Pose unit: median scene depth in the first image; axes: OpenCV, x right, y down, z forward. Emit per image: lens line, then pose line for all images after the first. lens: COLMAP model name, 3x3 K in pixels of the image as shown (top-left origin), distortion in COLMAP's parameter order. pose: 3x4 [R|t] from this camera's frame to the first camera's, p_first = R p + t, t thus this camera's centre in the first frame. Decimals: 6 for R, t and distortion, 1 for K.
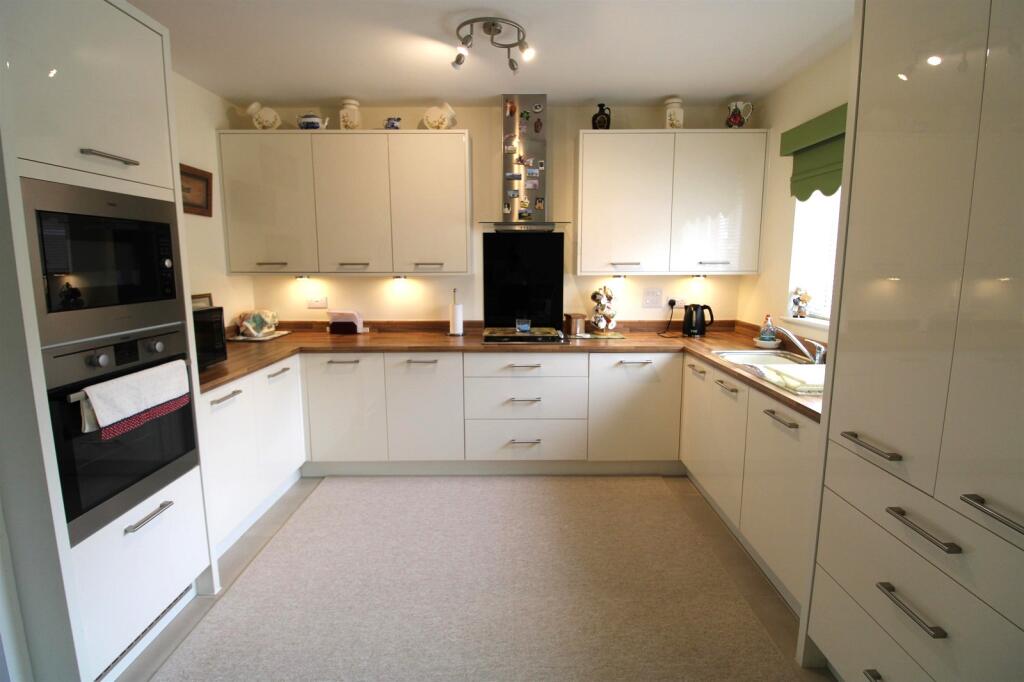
lens RADIAL K [[476.0, 0, 515.4], [0, 476.0, 327.7], [0, 0, 1]] dist [-0.002149, -0.010923]
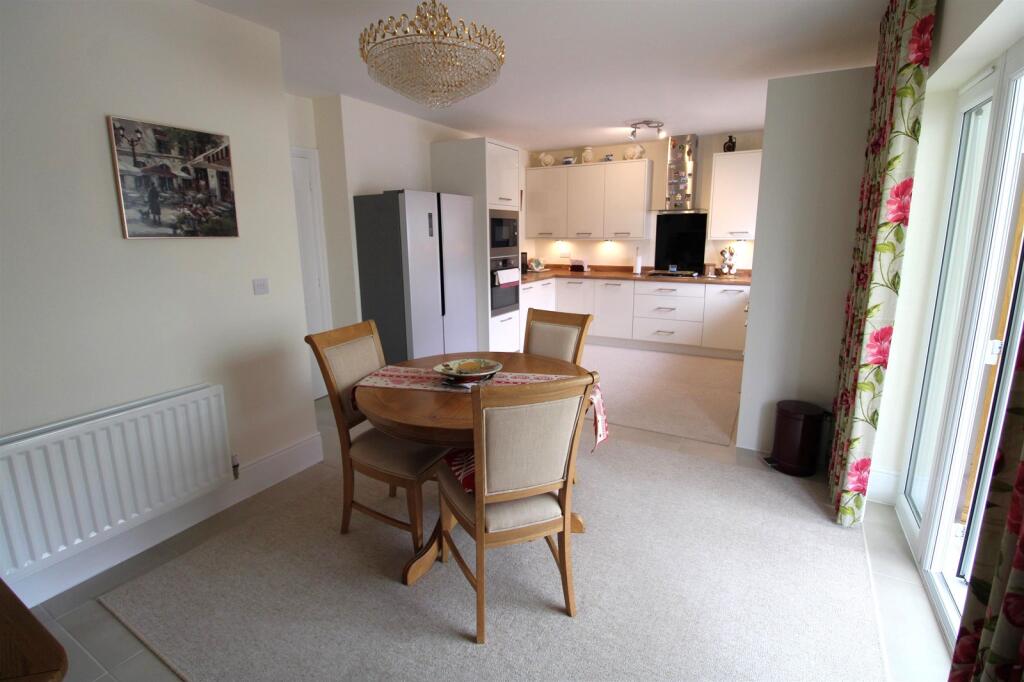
lens RADIAL K [[482.3, 0, 512.3], [0, 482.3, 328.4], [0, 0, 1]] dist [-0.000382, -0.000554]
pose [[0.873632, 0.088809, -0.478415, 0.383584], [-0.059627, 0.995333, 0.075879, 0.120216], [0.482921, -0.037764, 0.874849, -0.882621]]
